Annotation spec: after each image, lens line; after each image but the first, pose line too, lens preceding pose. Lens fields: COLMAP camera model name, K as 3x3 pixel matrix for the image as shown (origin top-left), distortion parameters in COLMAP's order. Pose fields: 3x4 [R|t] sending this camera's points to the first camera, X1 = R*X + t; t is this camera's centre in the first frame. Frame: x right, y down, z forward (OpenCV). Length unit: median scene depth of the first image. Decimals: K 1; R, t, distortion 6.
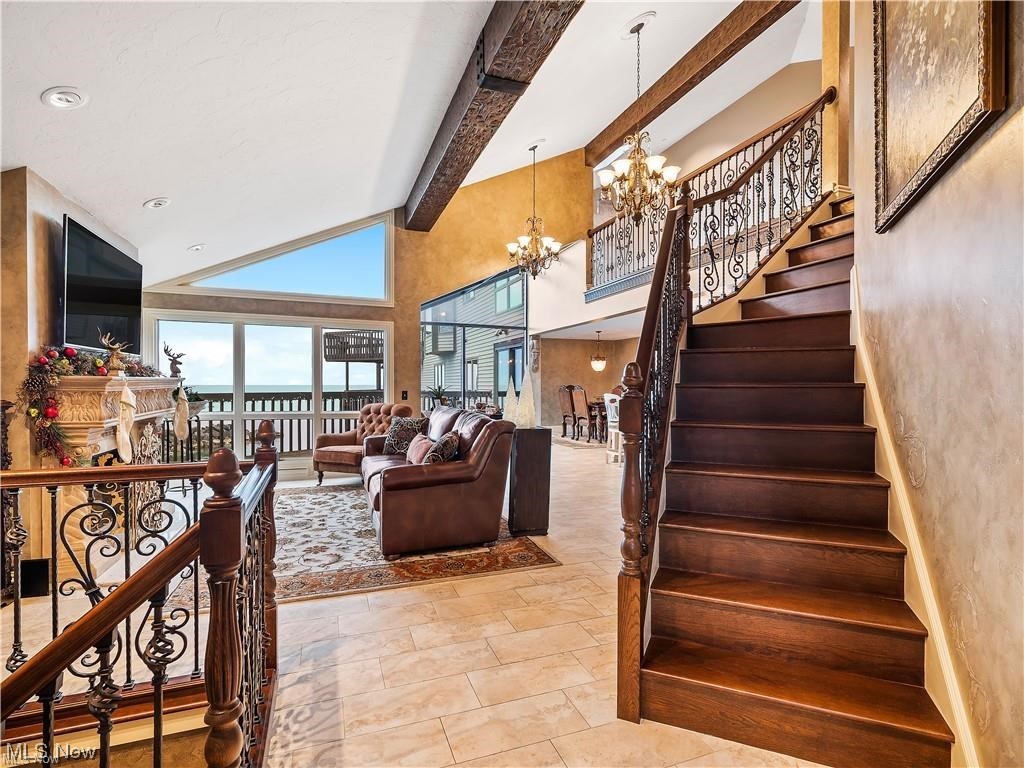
lens RADIAL K [[489.2, 0, 512.0], [0, 489.2, 384.0], [0, 0, 1]] dist [0.000344, 0.000077]
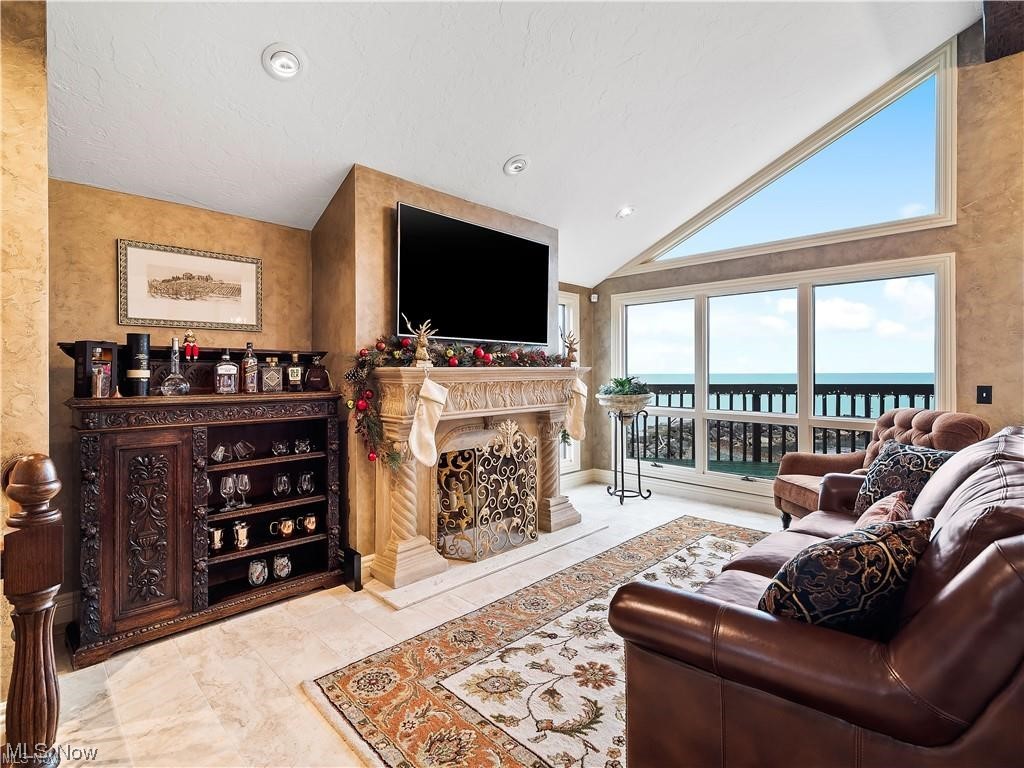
lens RADIAL K [[493.8, 0, 515.5], [0, 493.8, 371.2], [0, 0, 1]] dist [0.000653, 0.000372]
pose [[0.420446, -0.005065, -0.907303, 0.042395], [0.005680, 0.999980, -0.002950, -0.002535], [0.907300, -0.003913, 0.420466, 0.405123]]
